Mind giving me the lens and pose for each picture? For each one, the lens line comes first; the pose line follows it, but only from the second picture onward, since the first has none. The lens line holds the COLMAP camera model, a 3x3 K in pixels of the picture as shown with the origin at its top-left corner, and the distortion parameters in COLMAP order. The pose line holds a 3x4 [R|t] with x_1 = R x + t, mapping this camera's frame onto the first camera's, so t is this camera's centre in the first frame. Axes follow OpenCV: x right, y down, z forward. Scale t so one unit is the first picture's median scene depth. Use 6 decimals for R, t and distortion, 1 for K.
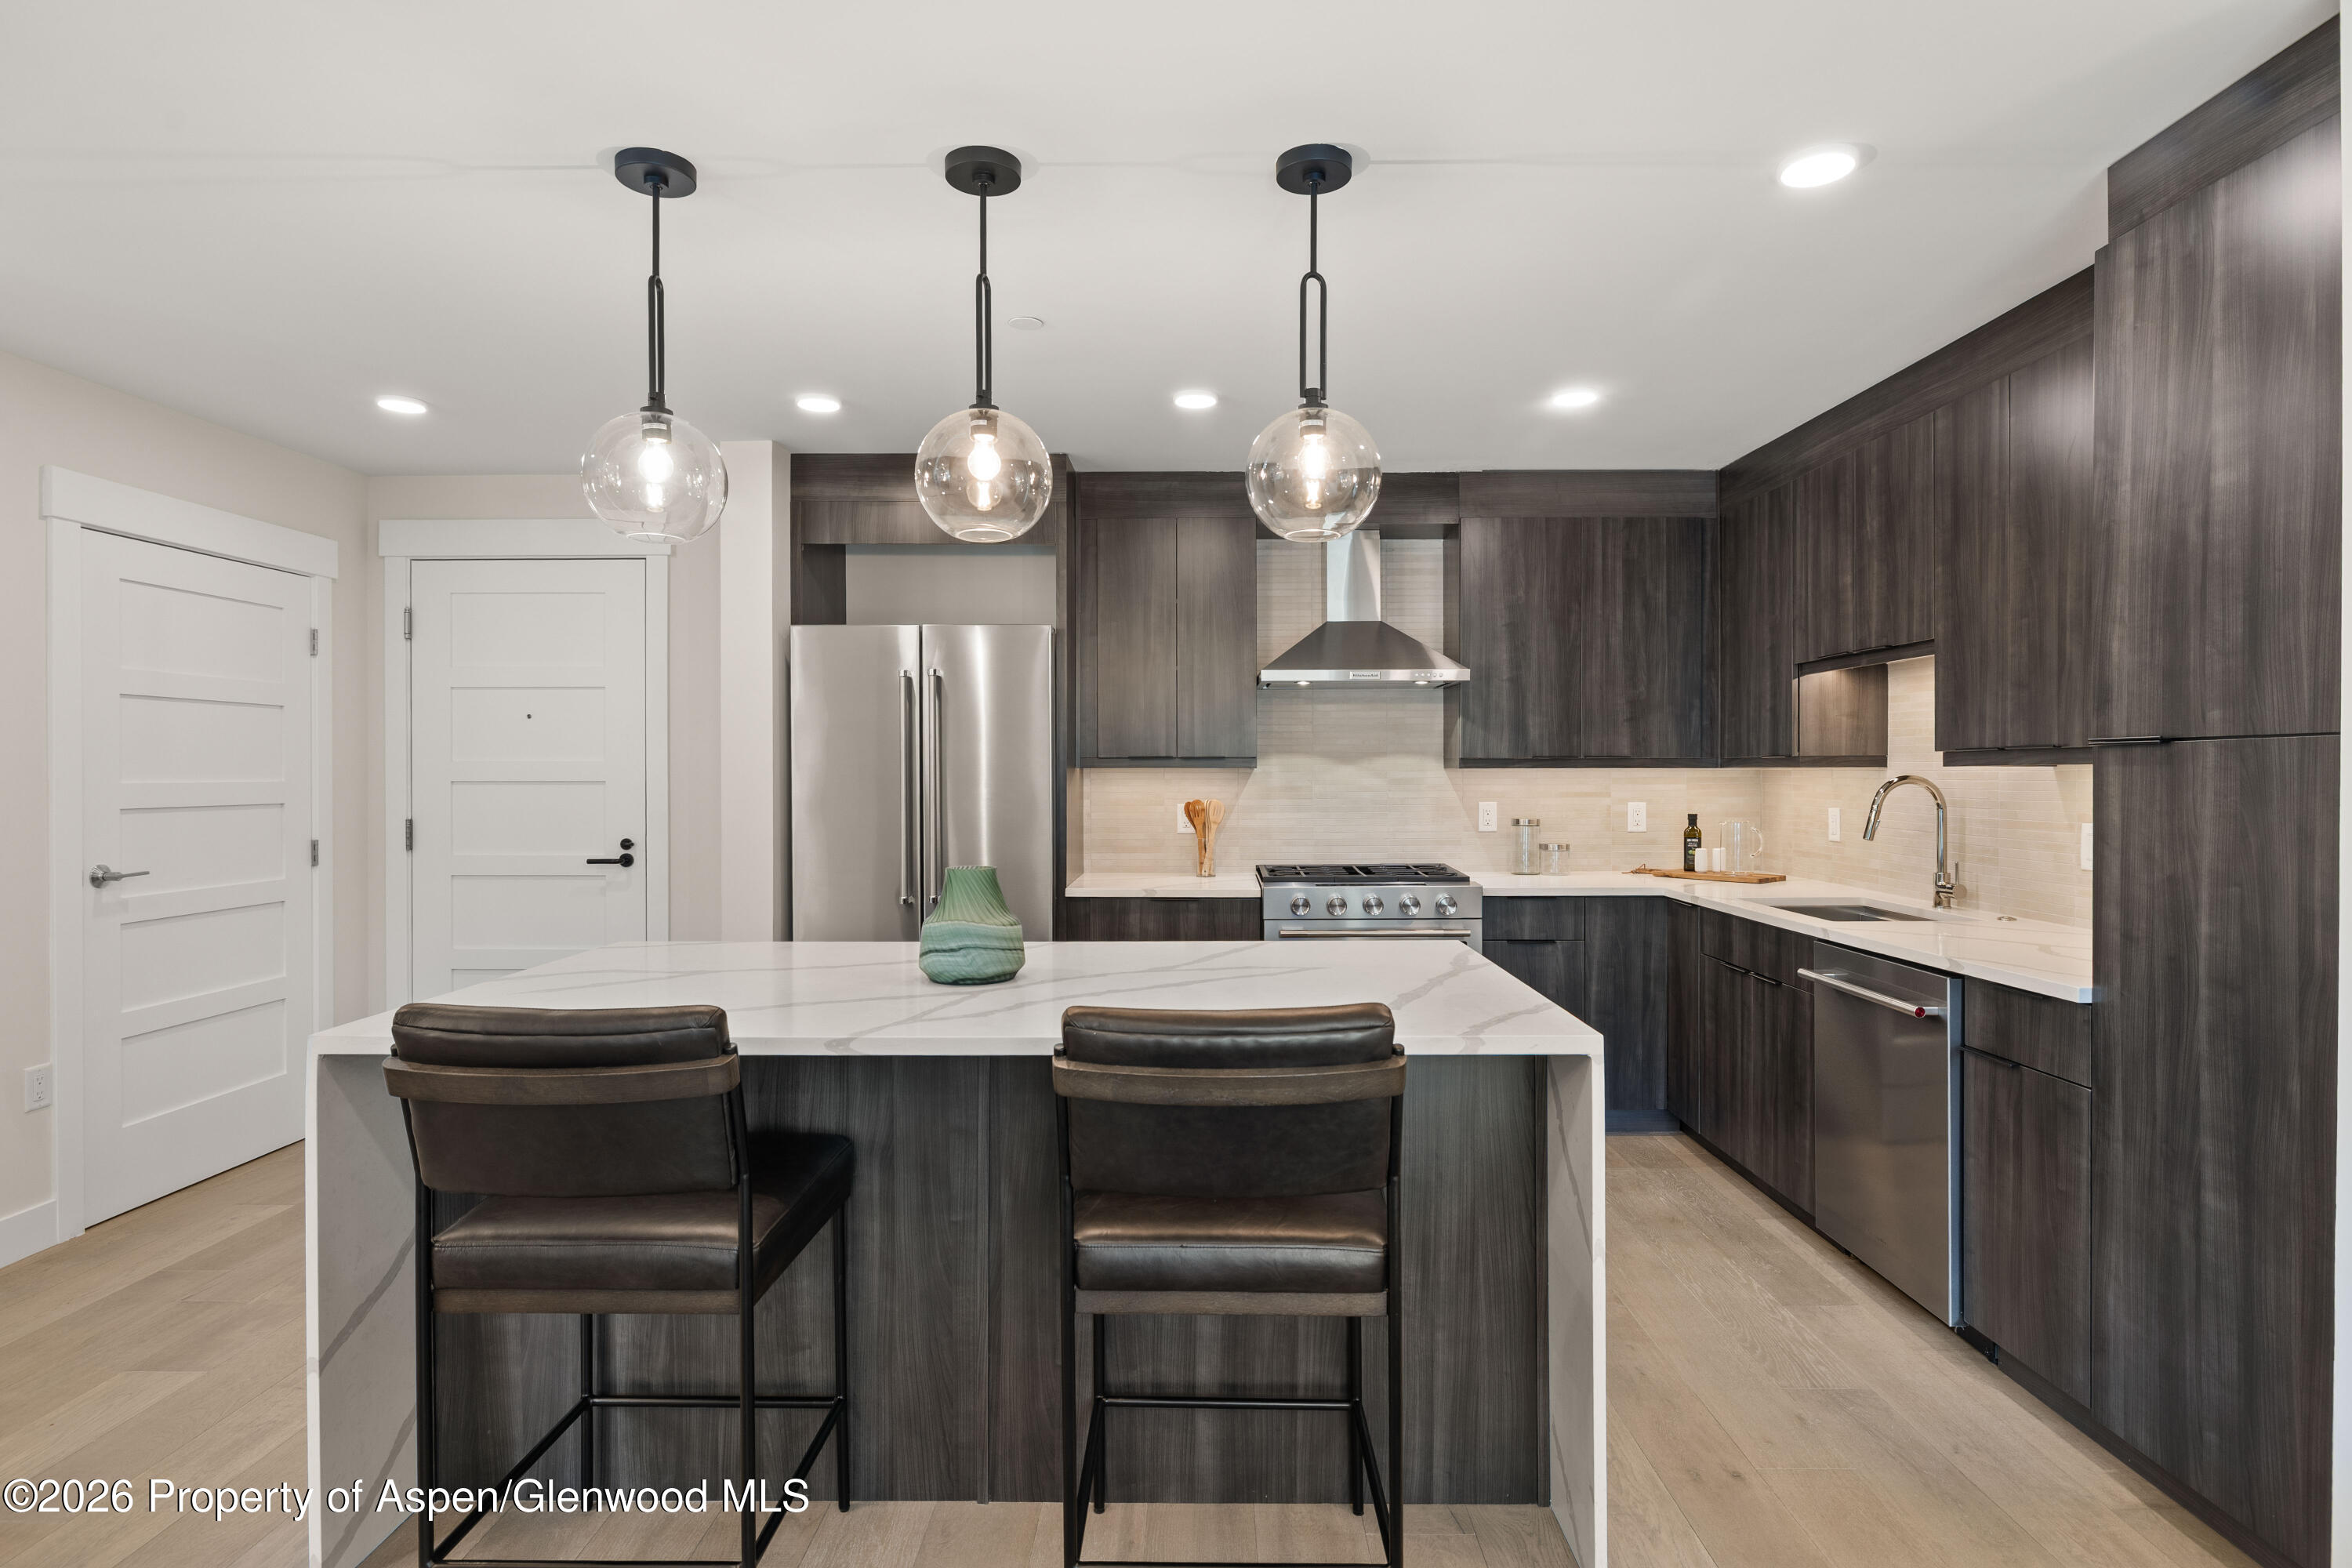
lens RADIAL K [[1215.8, 0, 1180.7], [0, 1215.8, 779.3], [0, 0, 1]] dist [-0.007282, -0.003667]
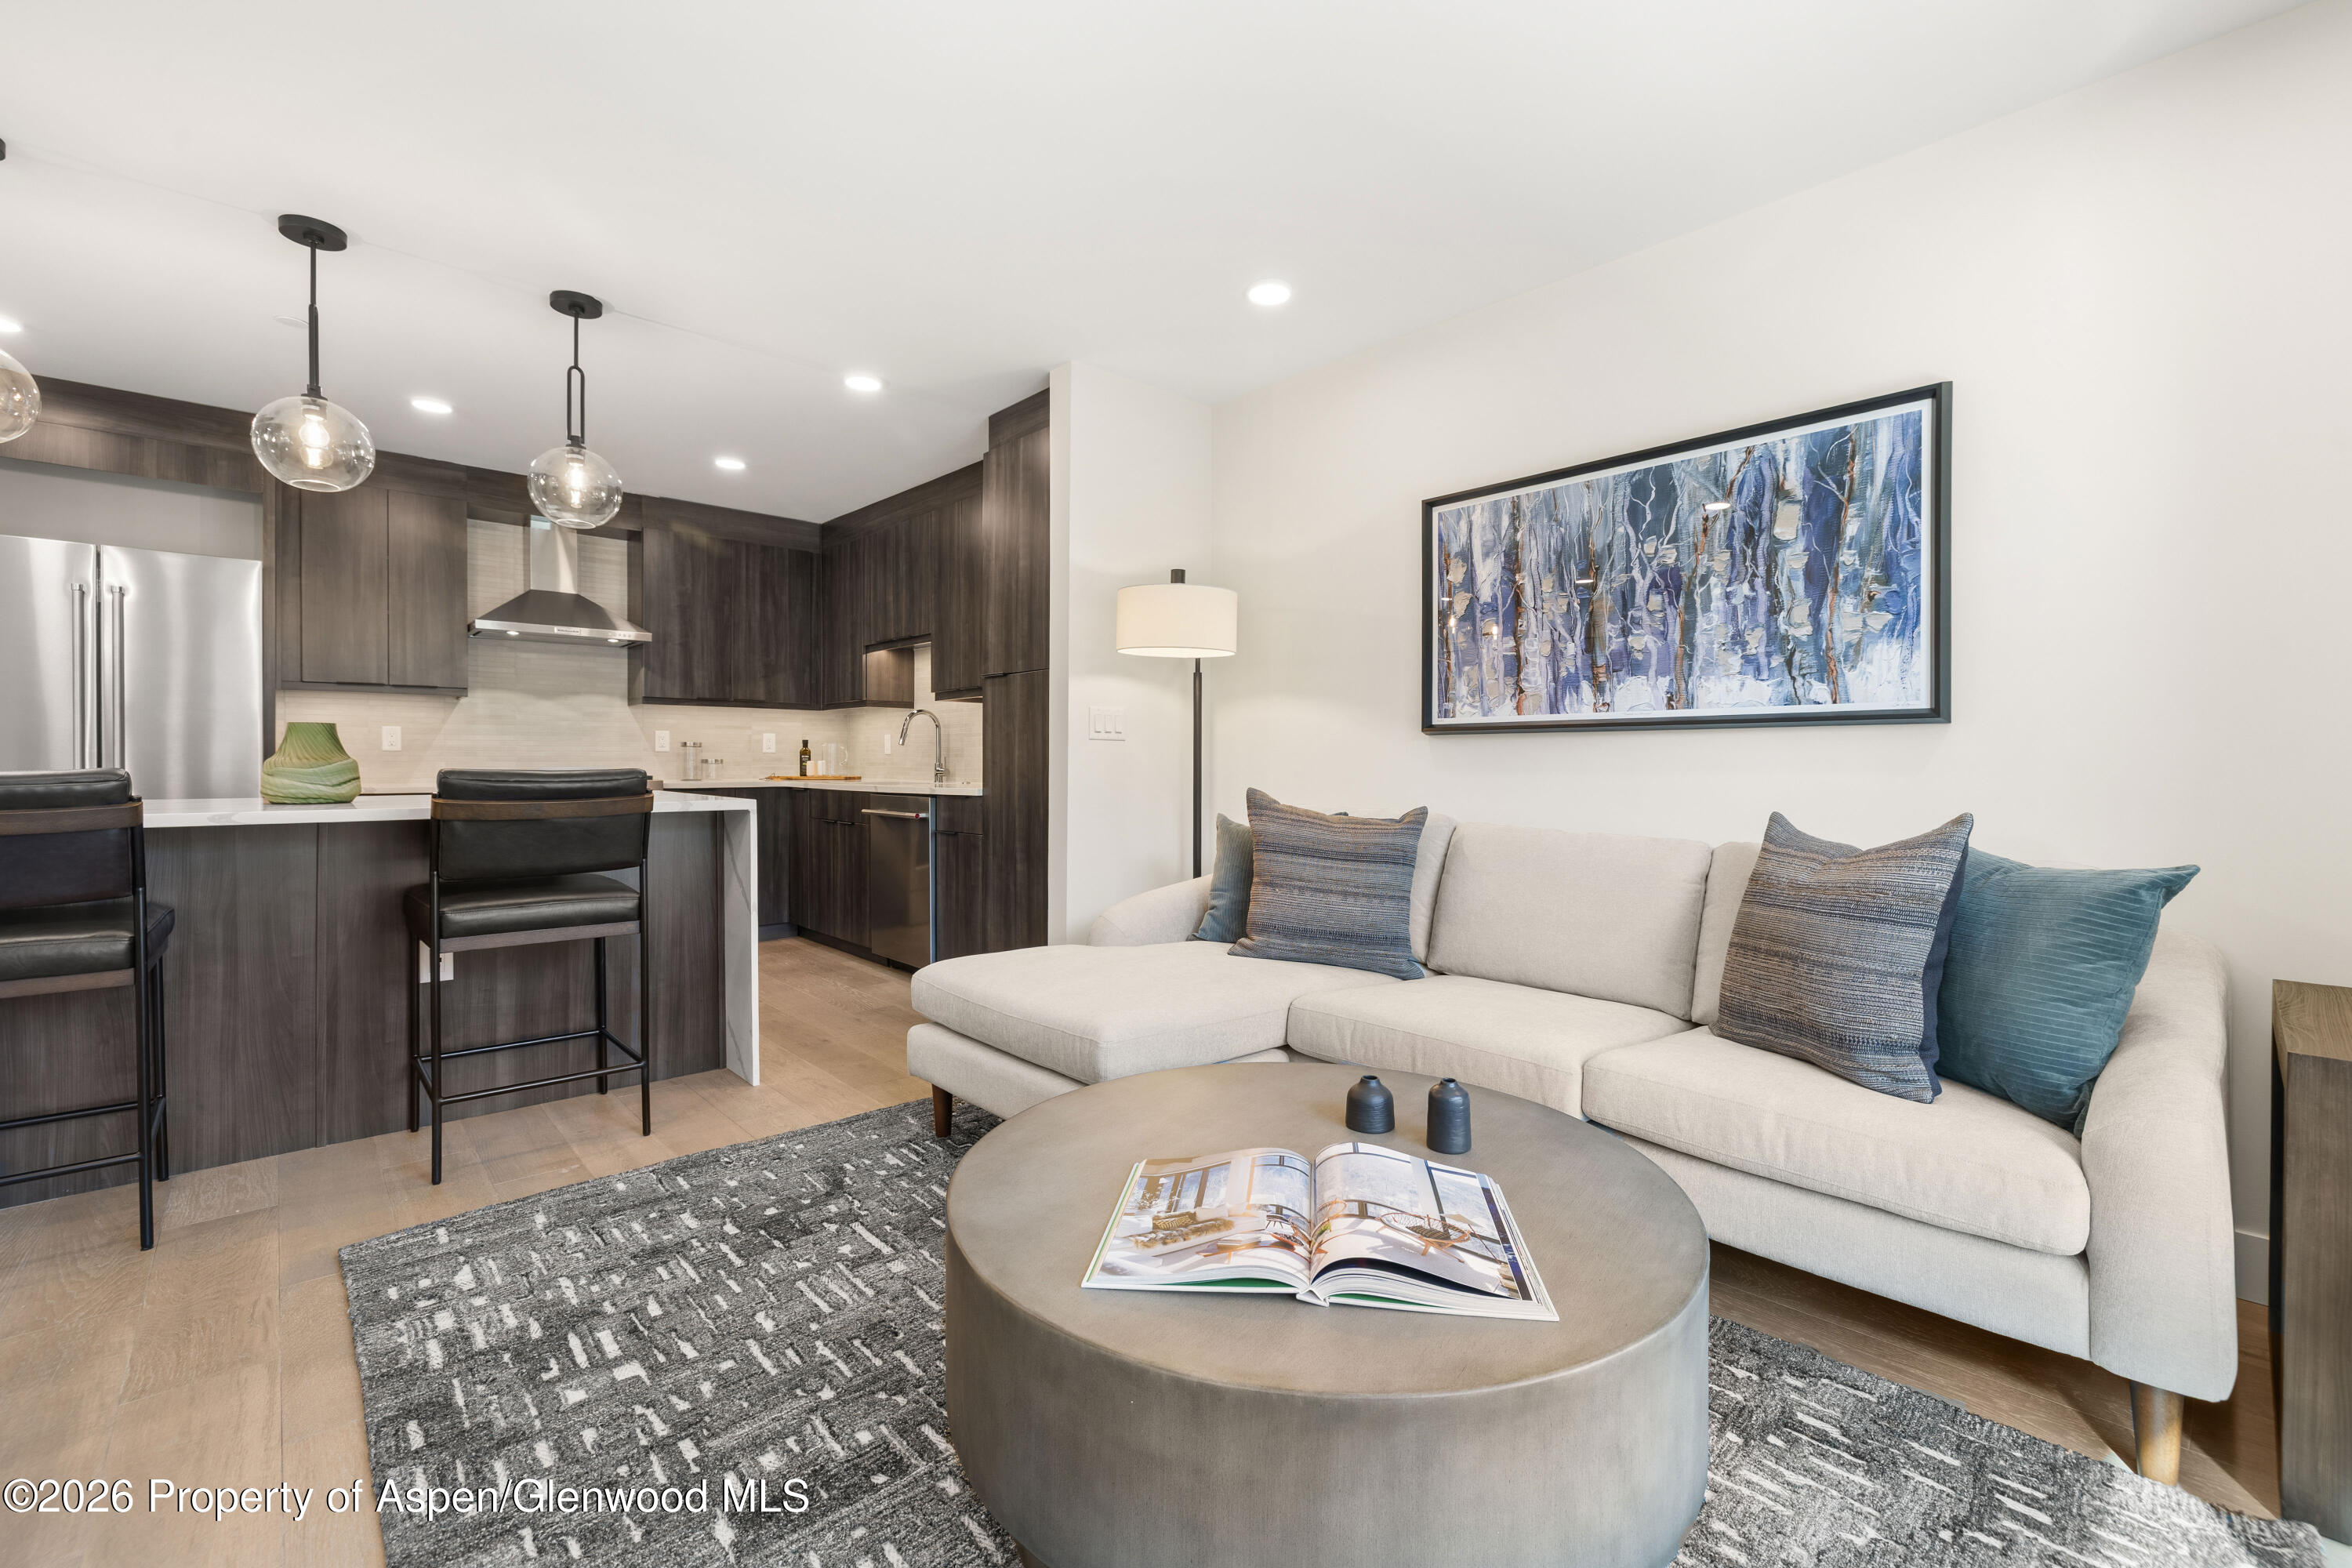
lens RADIAL K [[983.8, 0, 1180.5], [0, 983.8, 766.5], [0, 0, 1]] dist [-0.001701, -0.000376]
pose [[0.725858, -0.001892, 0.687842, -0.212245], [0.001778, 0.999998, 0.000874, 0.130469], [-0.687843, 0.000589, 0.725860, -0.539747]]
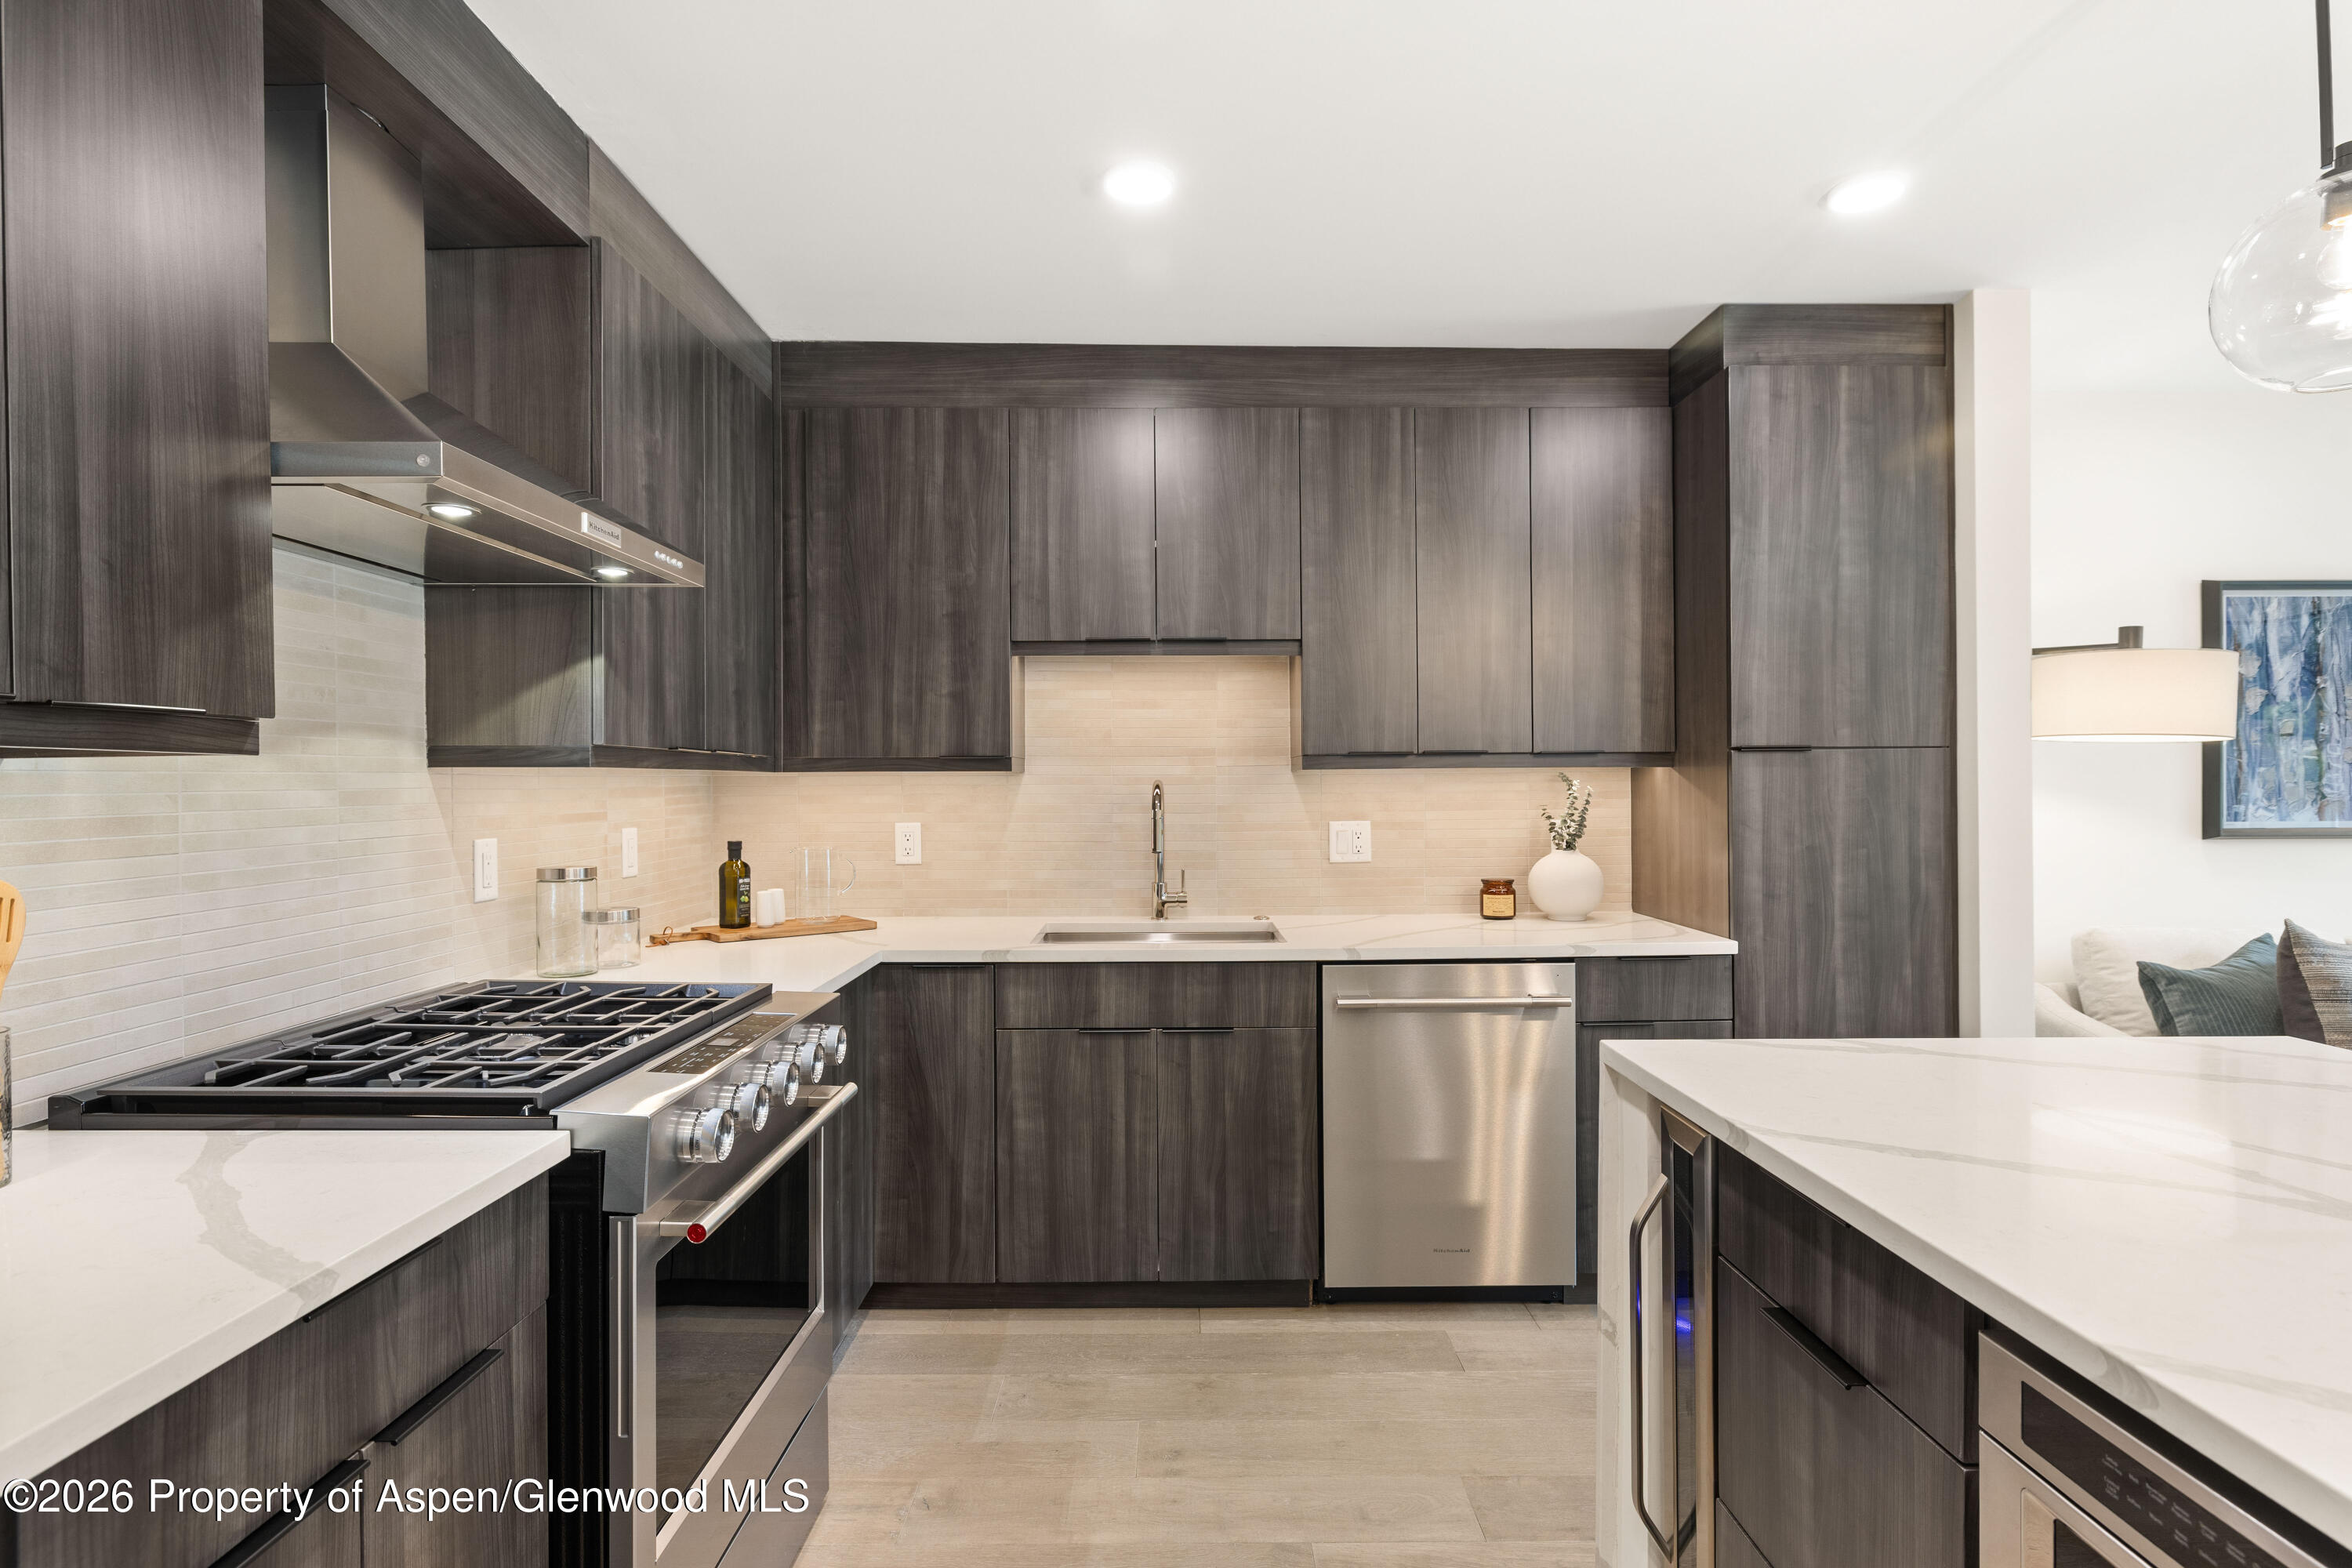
lens RADIAL K [[1215.8, 0, 1188.0], [0, 1215.8, 787.0], [0, 0, 1]] dist [-0.007282, -0.003667]
pose [[-0.027724, -0.002824, 0.999612, -0.507130], [0.011406, 0.999930, 0.003141, -0.000545], [-0.999551, 0.011489, -0.027690, 1.591397]]
